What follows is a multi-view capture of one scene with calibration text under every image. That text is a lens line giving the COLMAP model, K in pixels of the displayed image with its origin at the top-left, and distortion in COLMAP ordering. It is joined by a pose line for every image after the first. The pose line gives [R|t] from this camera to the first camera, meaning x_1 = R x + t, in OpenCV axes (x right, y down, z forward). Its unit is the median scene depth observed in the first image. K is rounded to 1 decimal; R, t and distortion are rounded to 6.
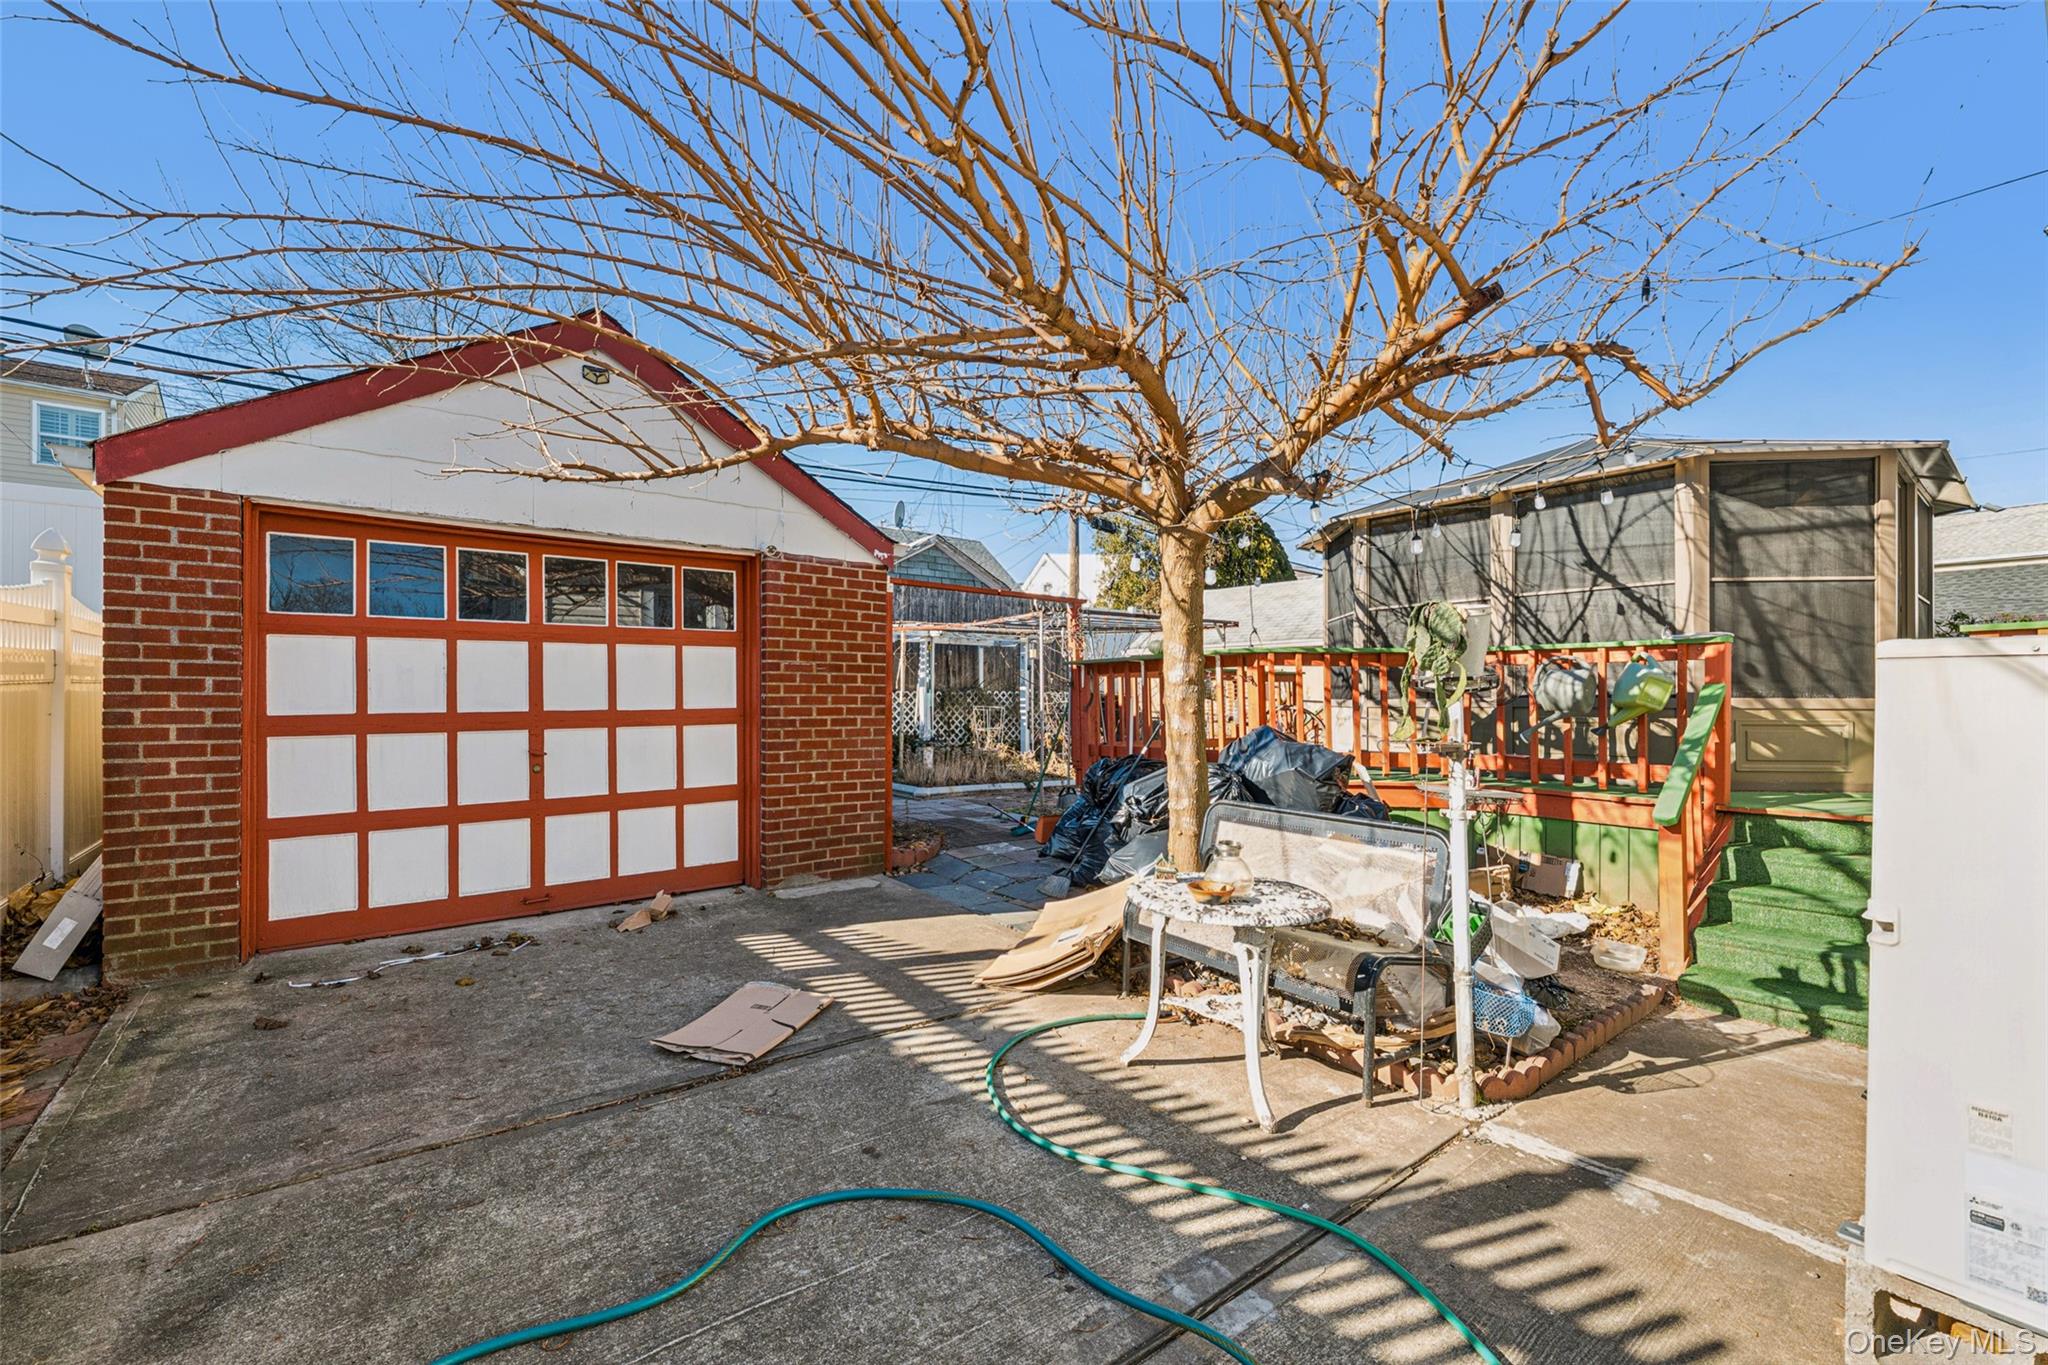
lens RADIAL K [[856.5, 0, 1020.6], [0, 856.5, 704.4], [0, 0, 1]] dist [-0.000467, -0.000088]
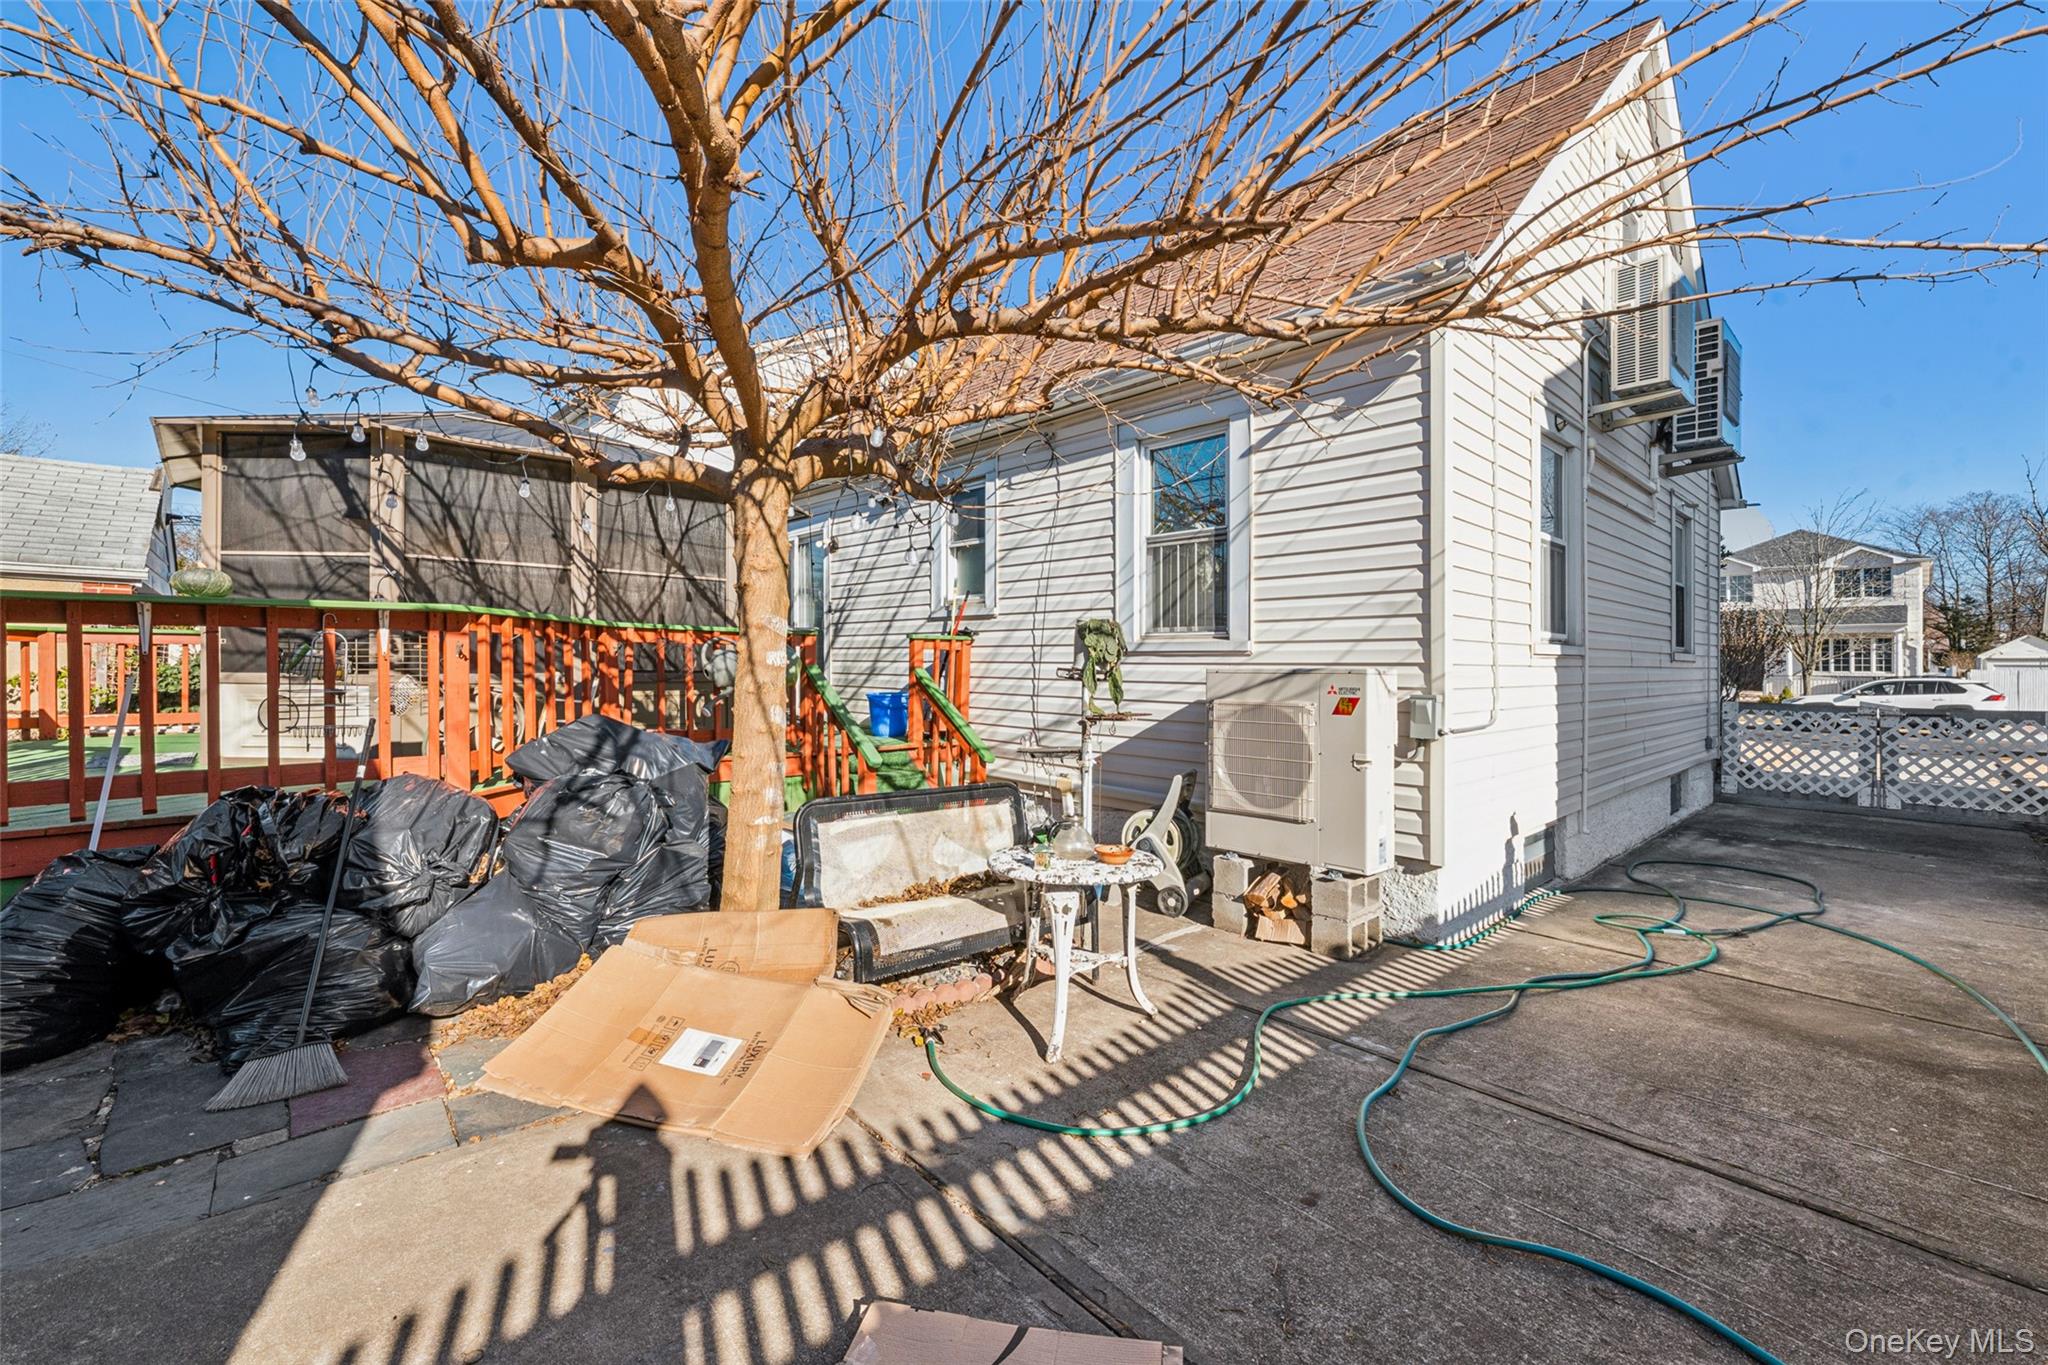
lens RADIAL K [[864.0, 0, 1028.0], [0, 864.0, 637.9], [0, 0, 1]] dist [0.001233, 0.000128]
pose [[-0.101047, 0.038547, 0.994135, -0.489485], [0.000525, 0.999251, -0.038692, -0.010178], [-0.994882, -0.003388, -0.100991, 0.645617]]
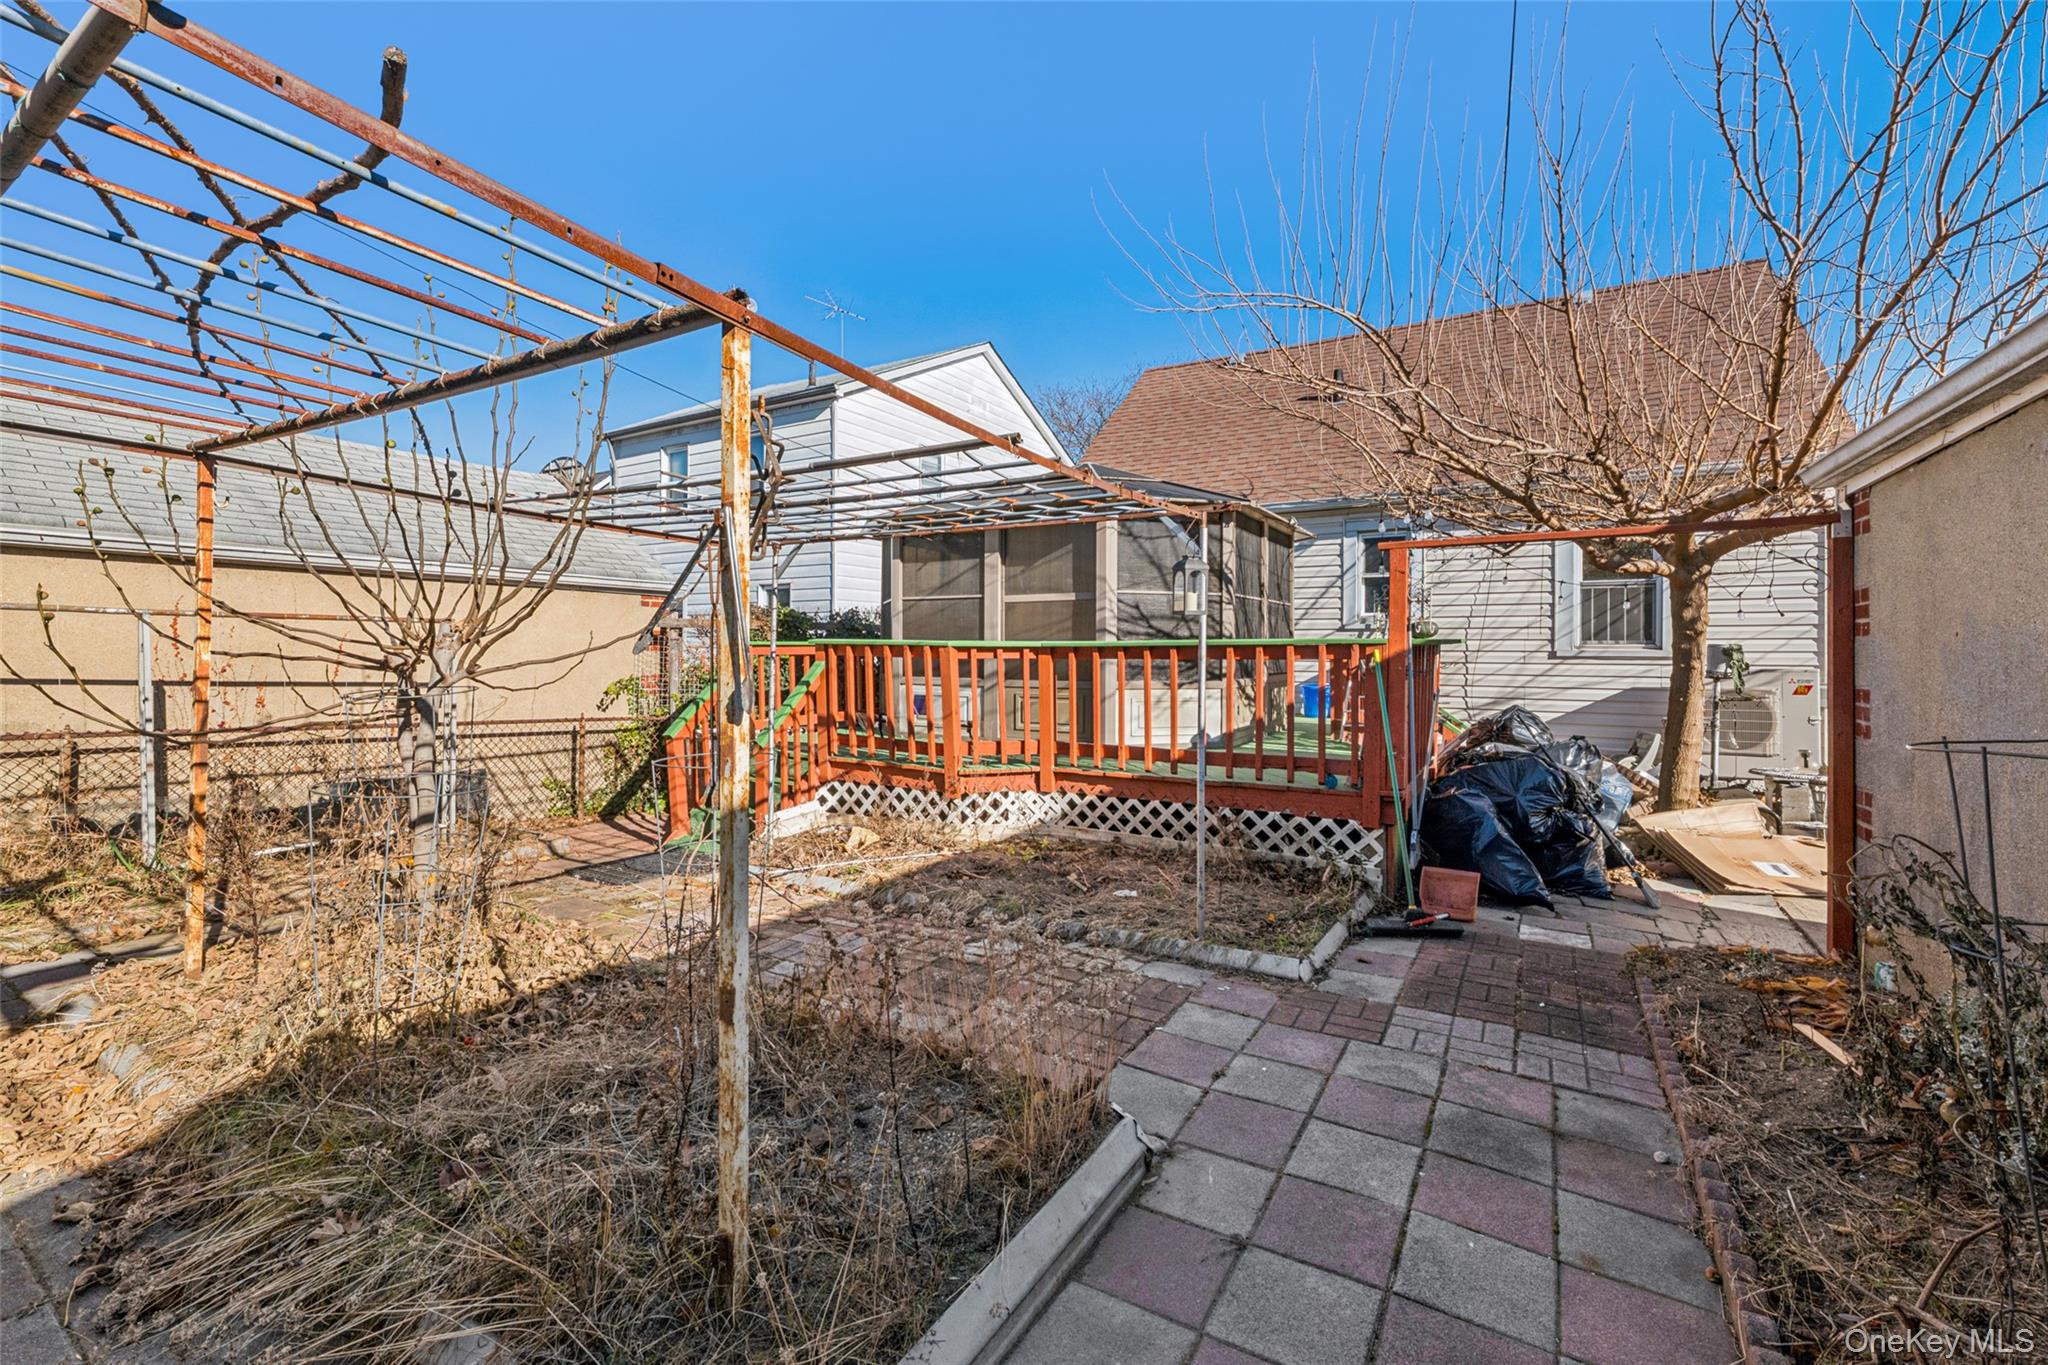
lens RADIAL K [[840.7, 0, 1020.7], [0, 840.7, 648.7], [0, 0, 1]] dist [-0.000580, 0.000296]
pose [[-0.360781, 0.002069, 0.932648, -0.567181], [0.007417, 0.999972, 0.000650, -0.059022], [-0.932621, 0.007152, -0.360787, 2.017645]]
